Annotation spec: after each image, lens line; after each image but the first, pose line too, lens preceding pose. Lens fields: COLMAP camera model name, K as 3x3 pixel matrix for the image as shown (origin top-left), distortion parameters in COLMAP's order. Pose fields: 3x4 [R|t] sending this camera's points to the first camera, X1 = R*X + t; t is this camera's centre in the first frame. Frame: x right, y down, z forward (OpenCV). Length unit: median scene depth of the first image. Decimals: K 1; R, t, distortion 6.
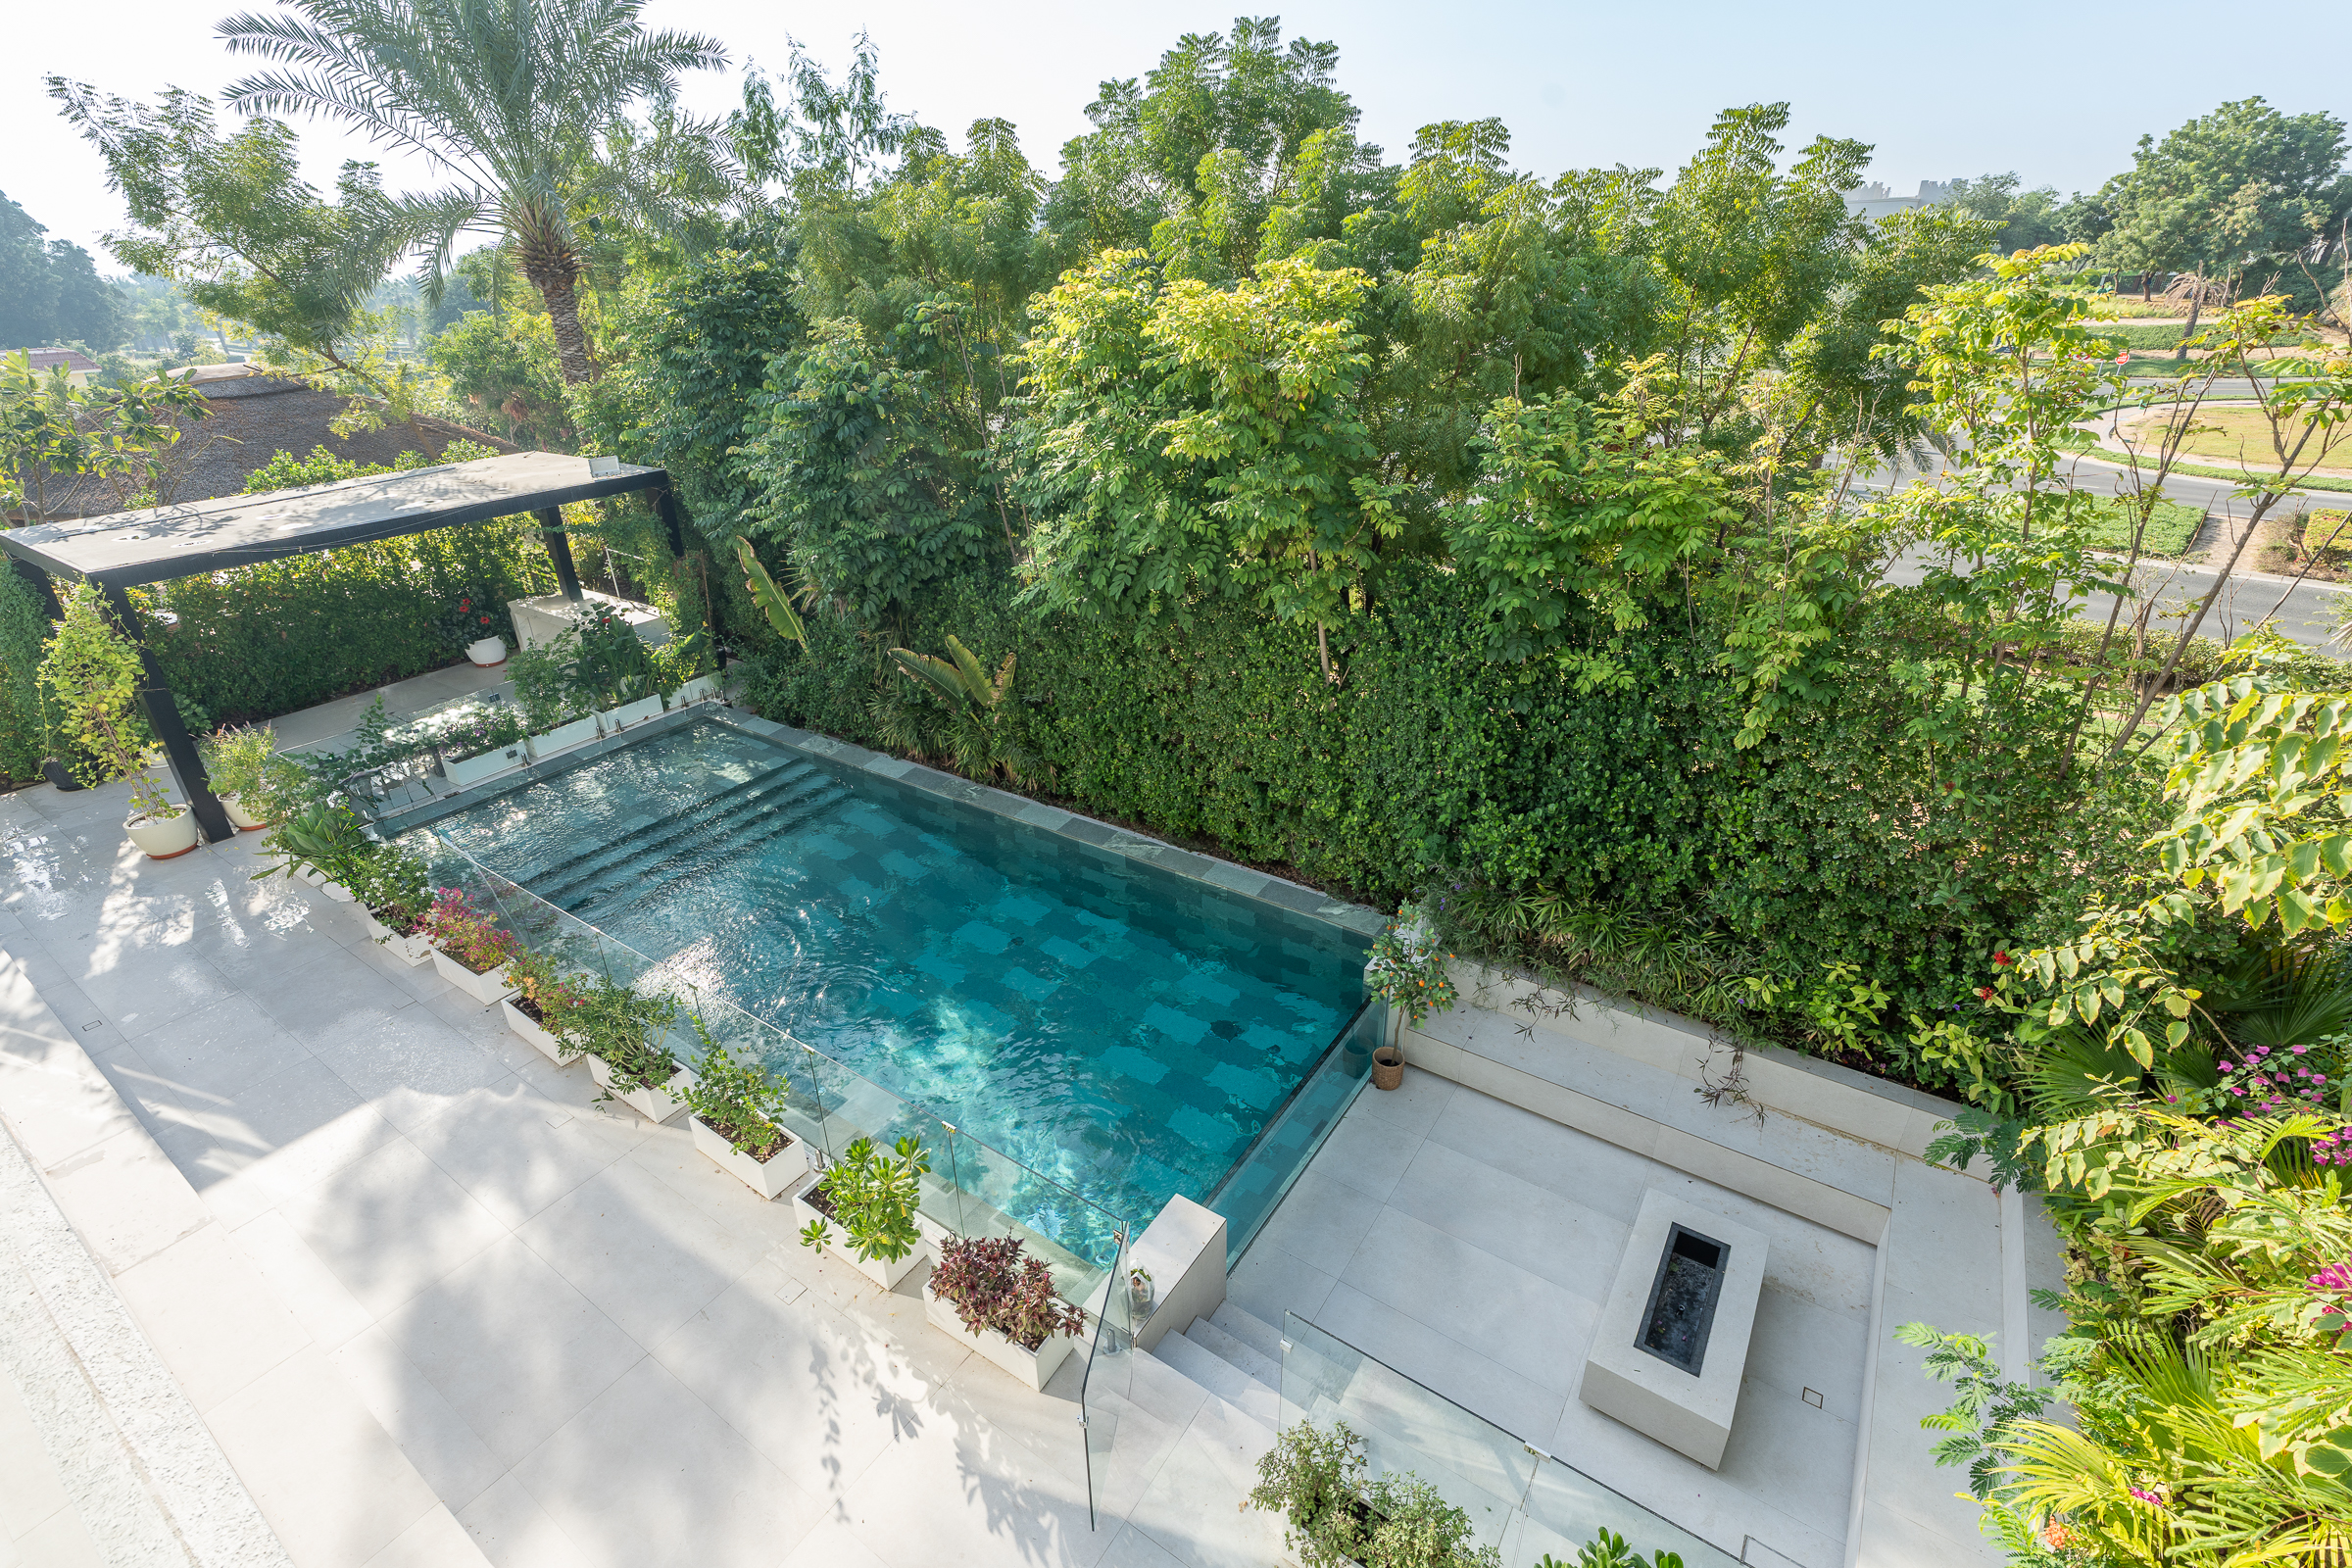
lens RADIAL K [[1076.7, 0, 1172.4], [0, 1076.7, 765.5], [0, 0, 1]] dist [-0.001824, 0.000201]
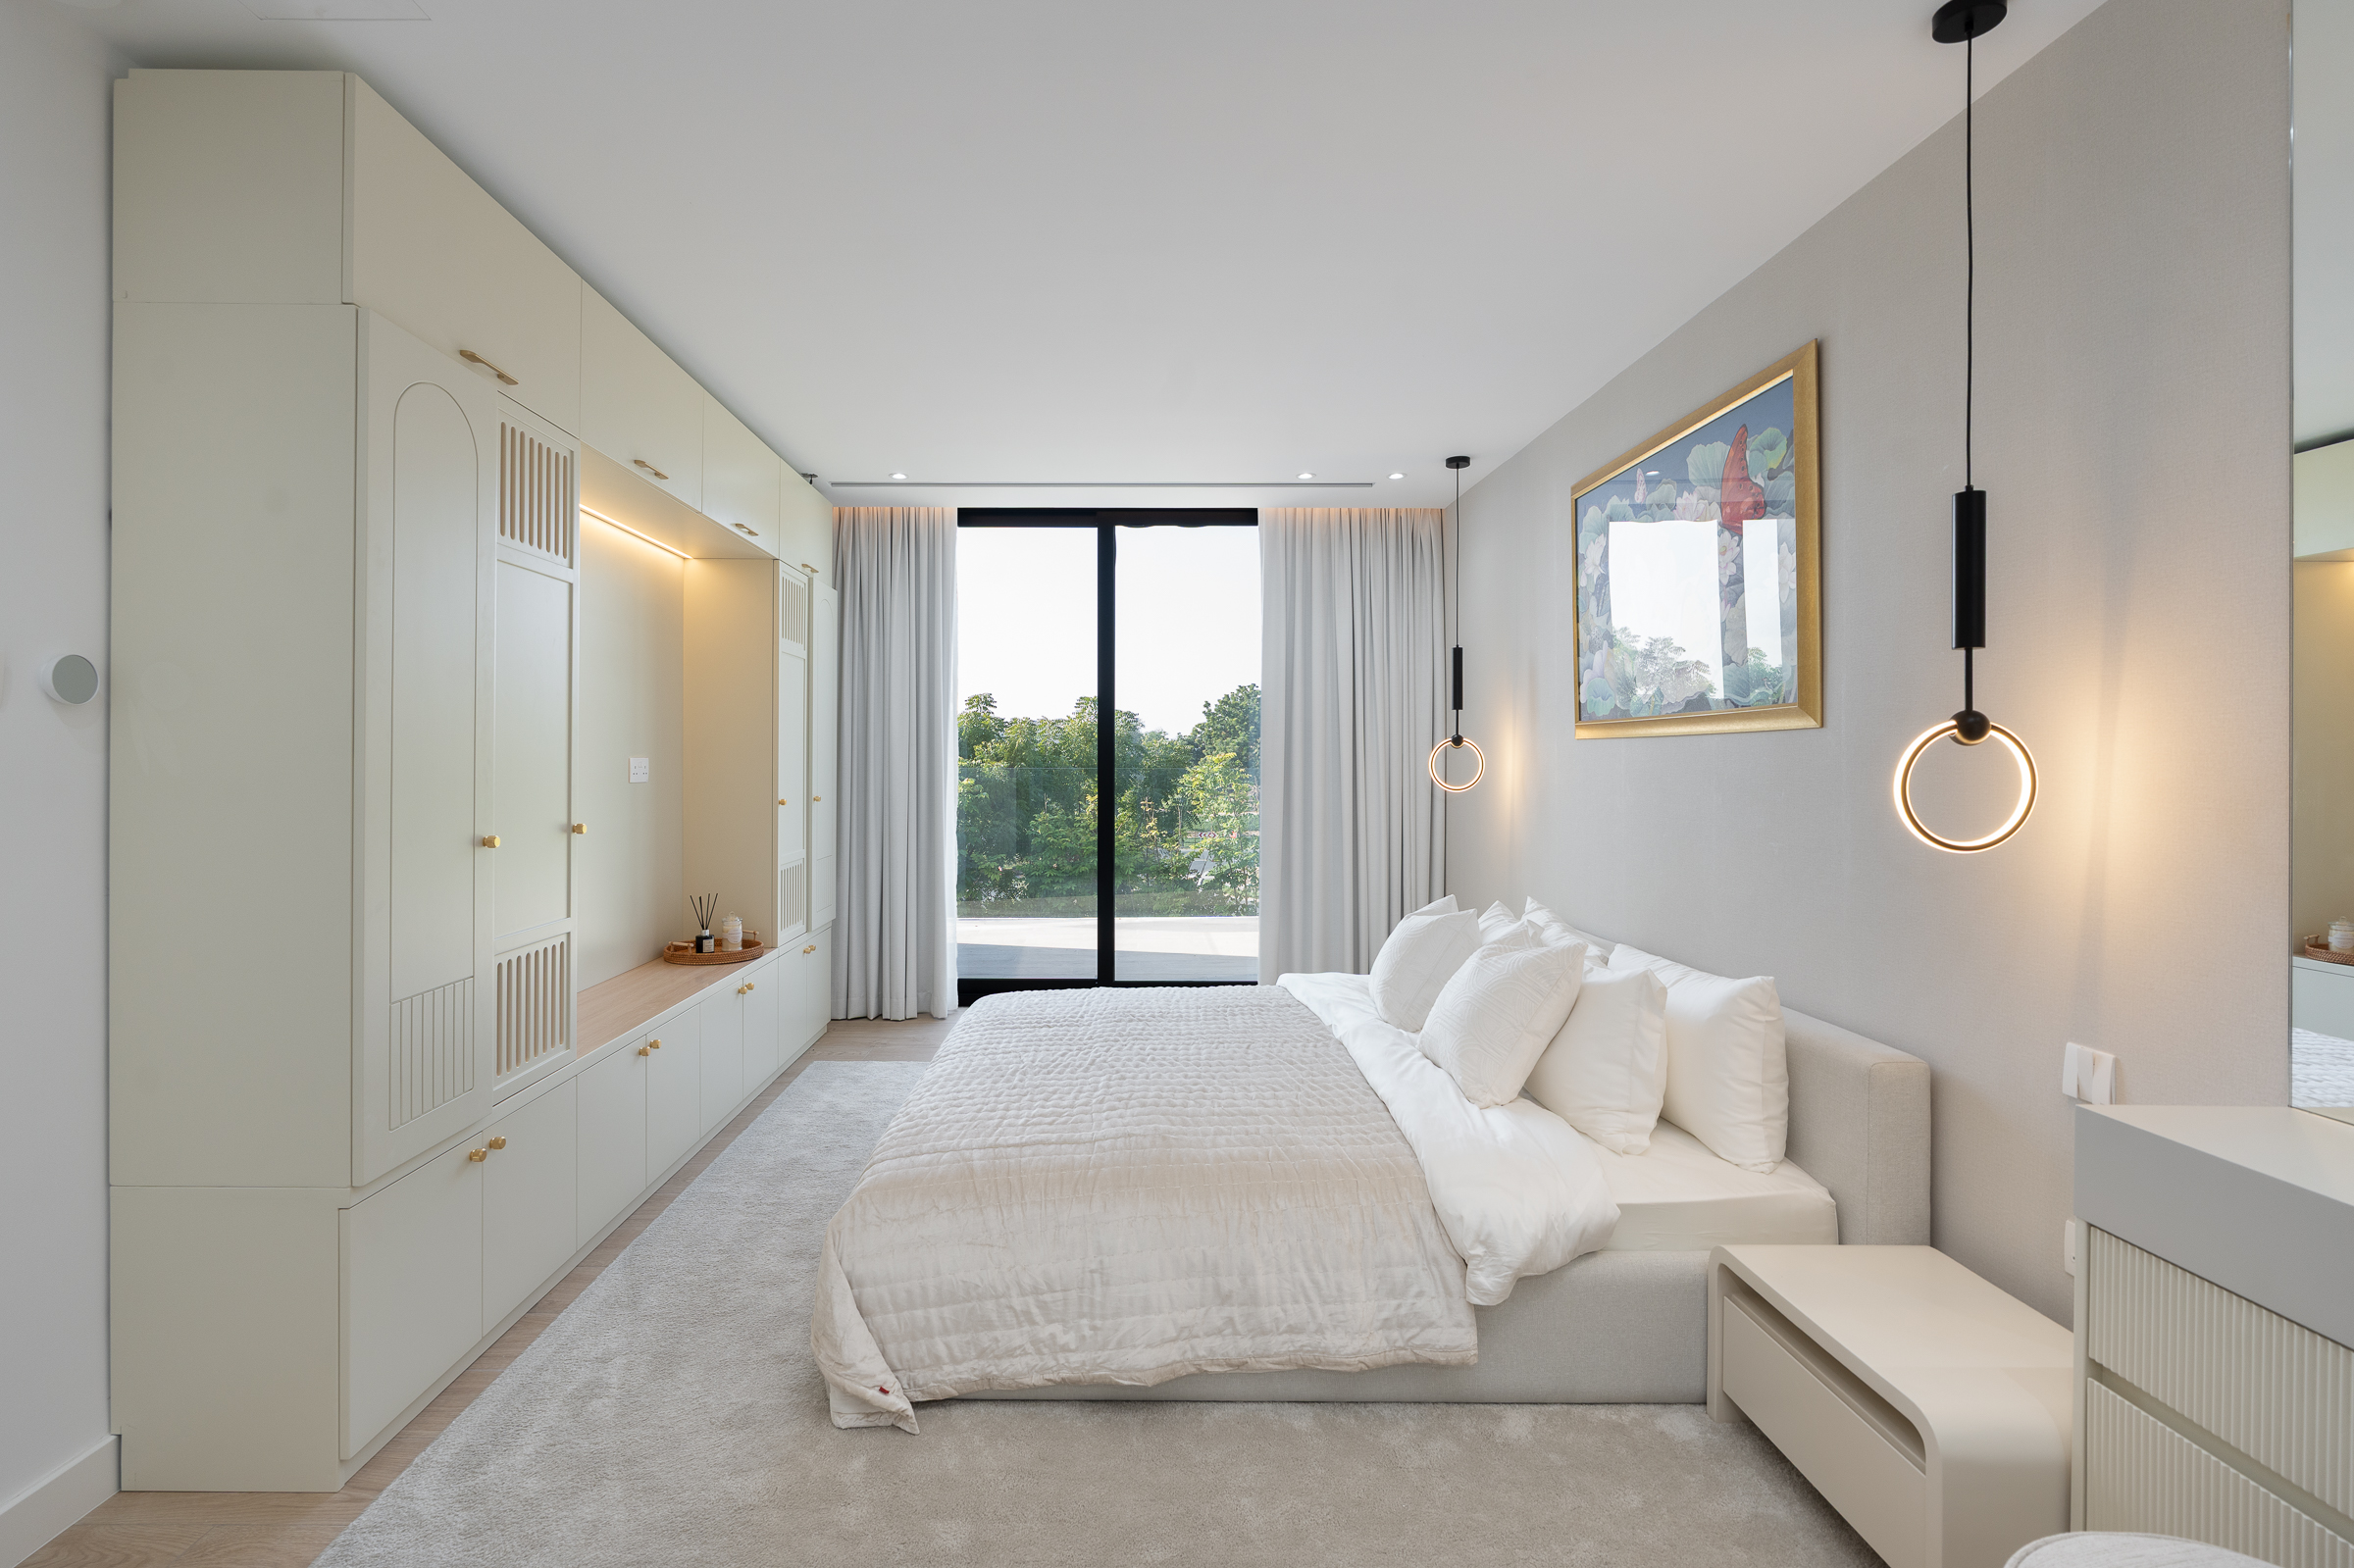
lens RADIAL K [[1077.5, 0, 1173.4], [0, 1077.5, 765.4], [0, 0, 1]] dist [-0.001824, 0.000201]
pose [[0.801873, 0.024725, 0.596983, -0.631070], [0.232565, 0.907434, -0.349966, 0.324364], [-0.550376, 0.419466, 0.721897, -0.620383]]
